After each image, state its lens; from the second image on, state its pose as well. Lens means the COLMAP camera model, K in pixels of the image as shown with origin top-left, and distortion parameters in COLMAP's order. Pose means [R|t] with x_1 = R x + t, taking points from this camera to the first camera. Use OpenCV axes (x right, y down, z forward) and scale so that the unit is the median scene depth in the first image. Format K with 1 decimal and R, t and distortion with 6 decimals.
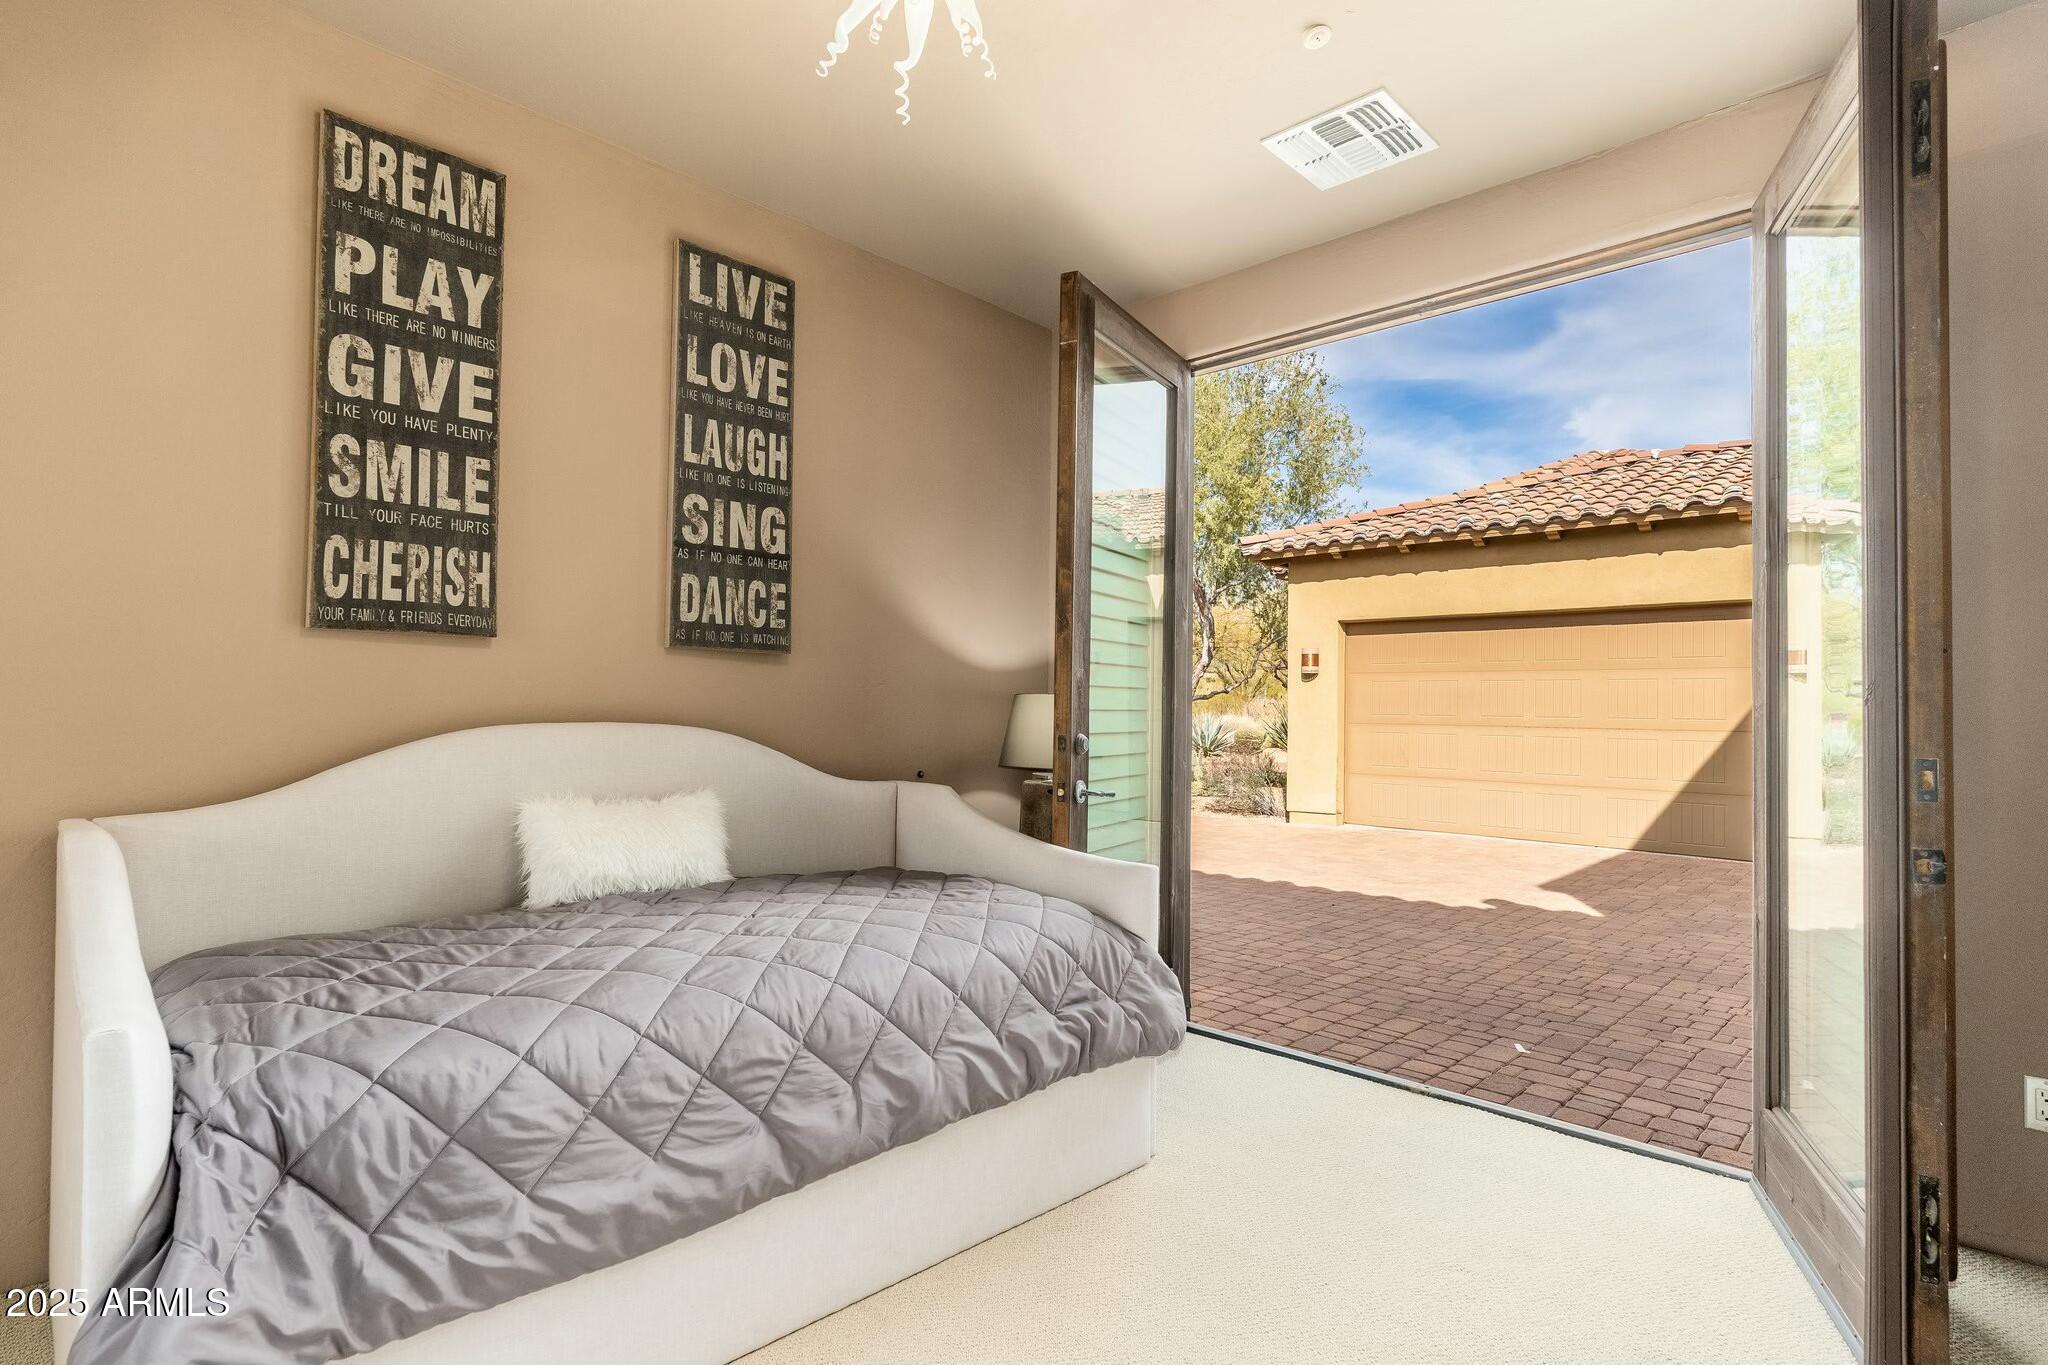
lens RADIAL K [[1040.1, 0, 1017.3], [0, 1040.1, 692.9], [0, 0, 1]] dist [-0.002501, -0.000326]
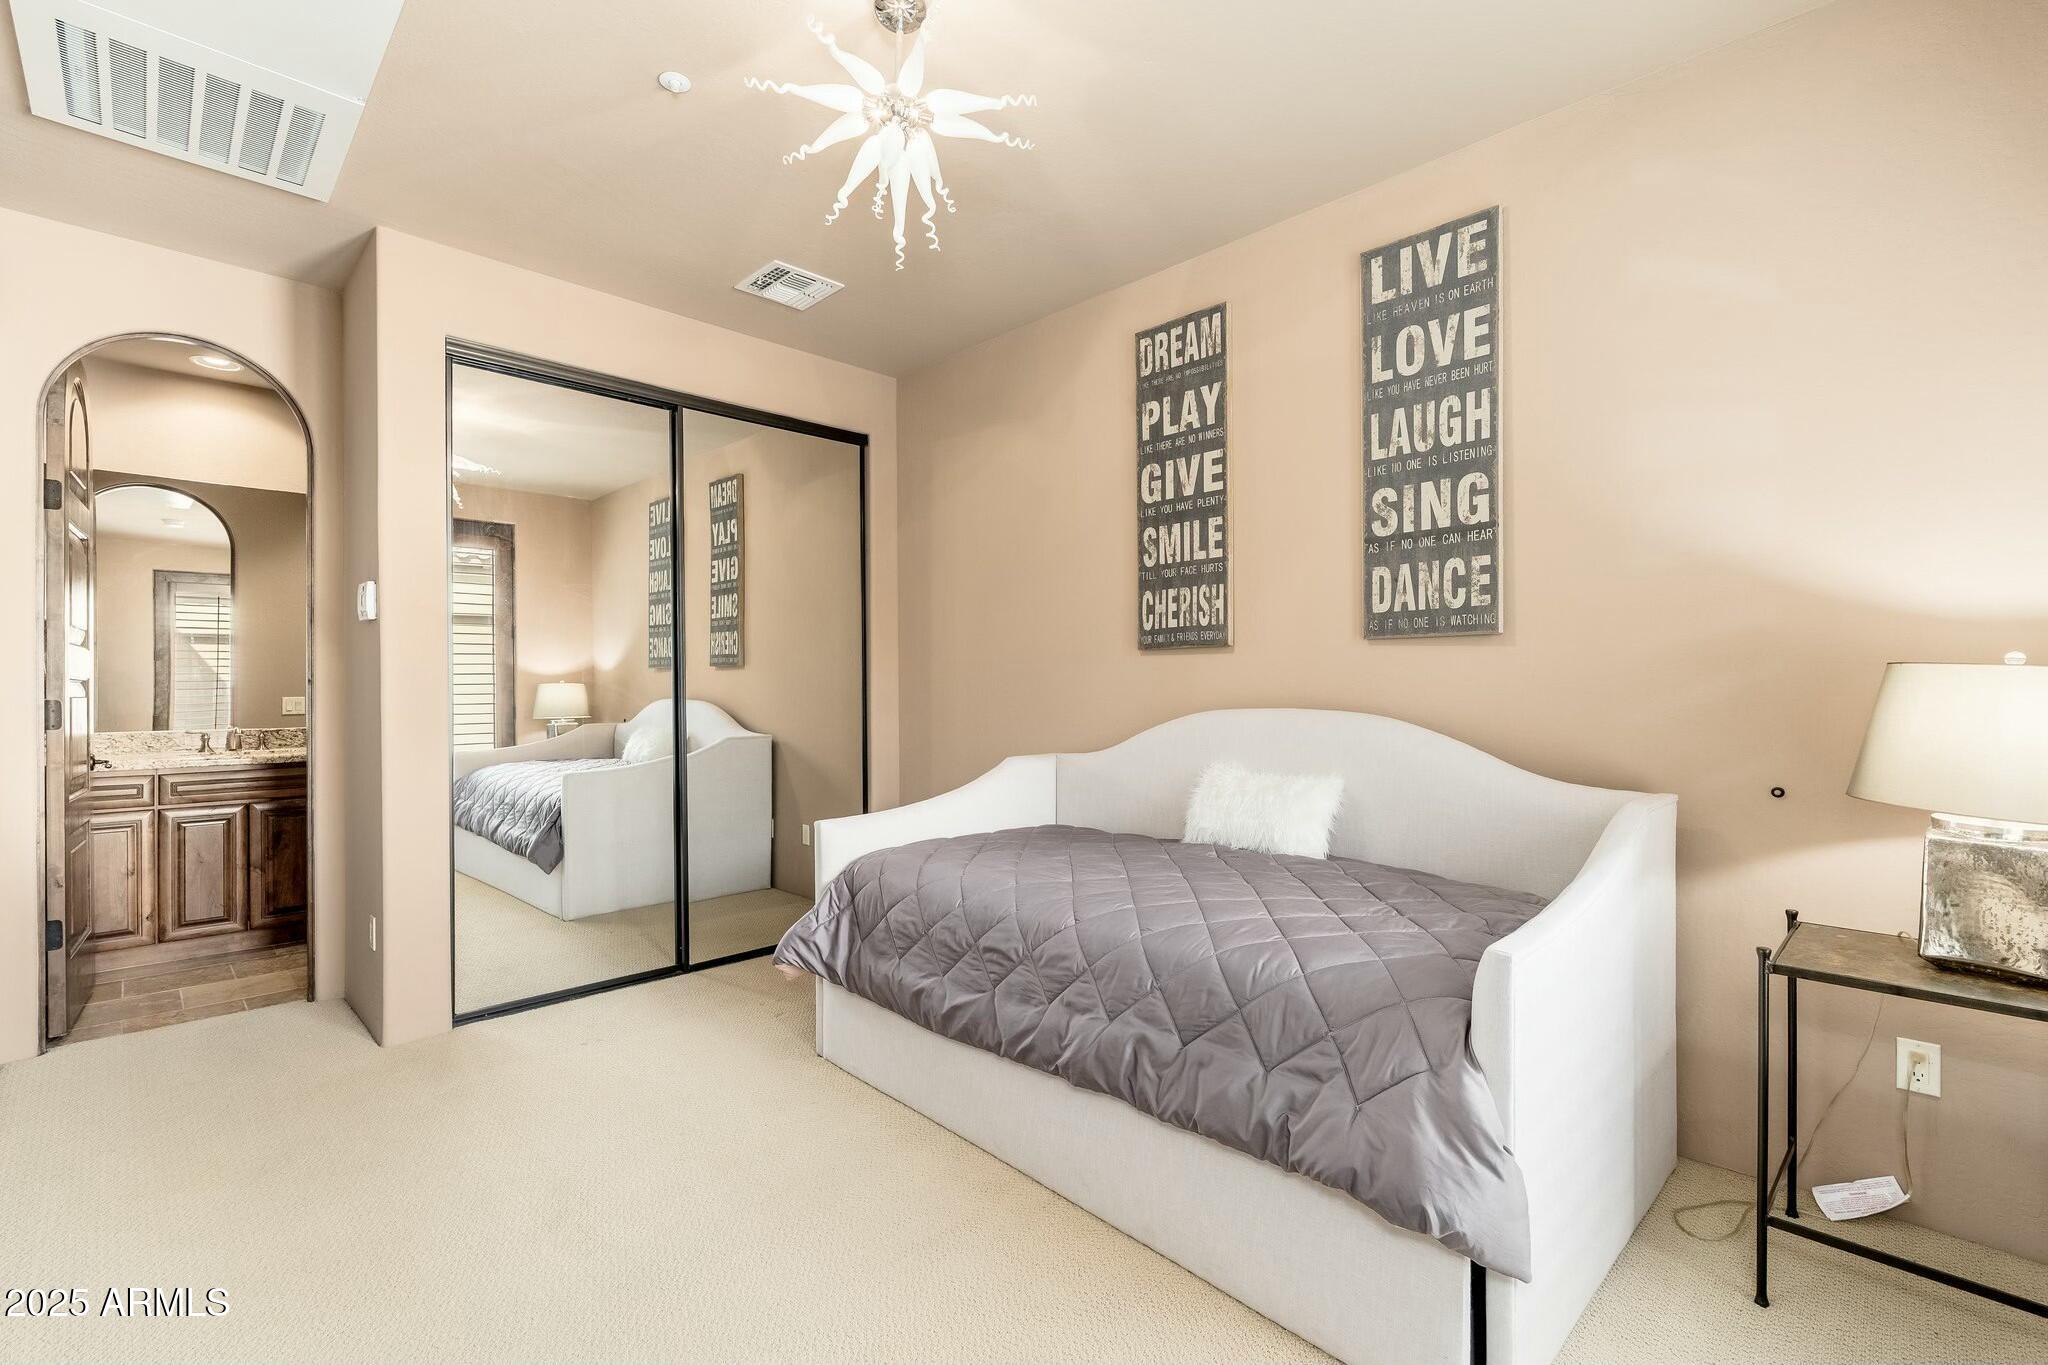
lens RADIAL K [[912.7, 0, 1014.6], [0, 912.7, 686.0], [0, 0, 1]] dist [-0.001296, -0.000620]
pose [[-0.036483, -0.015451, -0.999215, 0.611126], [0.023897, 0.999581, -0.016329, 0.010965], [0.999049, -0.024474, -0.036098, 0.668961]]
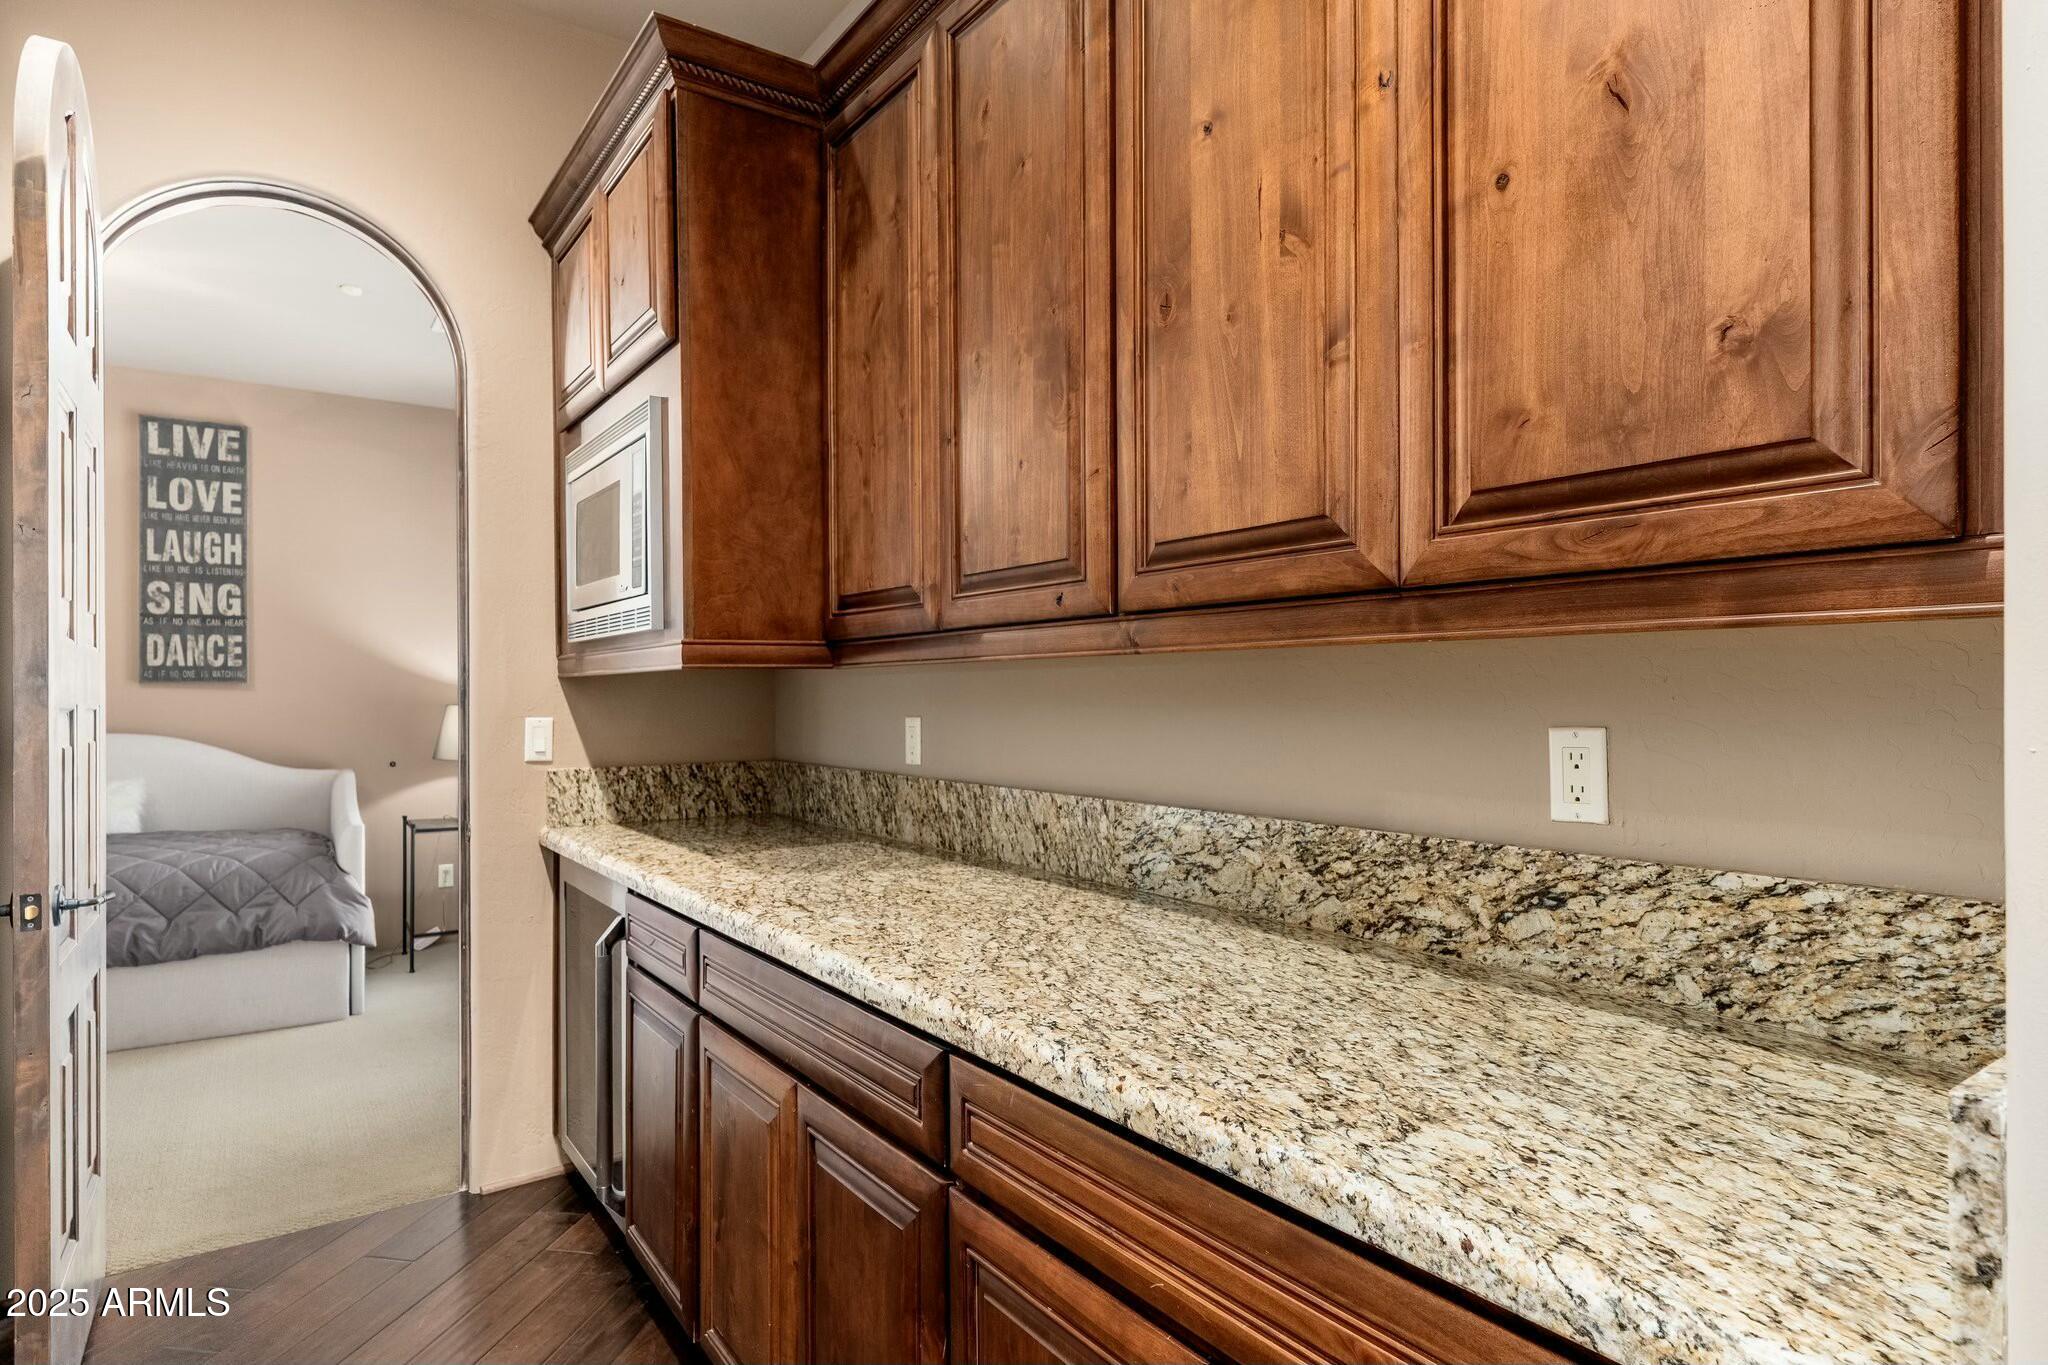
lens RADIAL K [[1122.9, 0, 1023.6], [0, 1122.9, 688.7], [0, 0, 1]] dist [0.001454, -0.000429]
pose [[0.976866, -0.020442, -0.212872, 1.280154], [0.023231, 0.999674, 0.010605, -0.023023], [0.212585, -0.015305, 0.977023, -0.336819]]
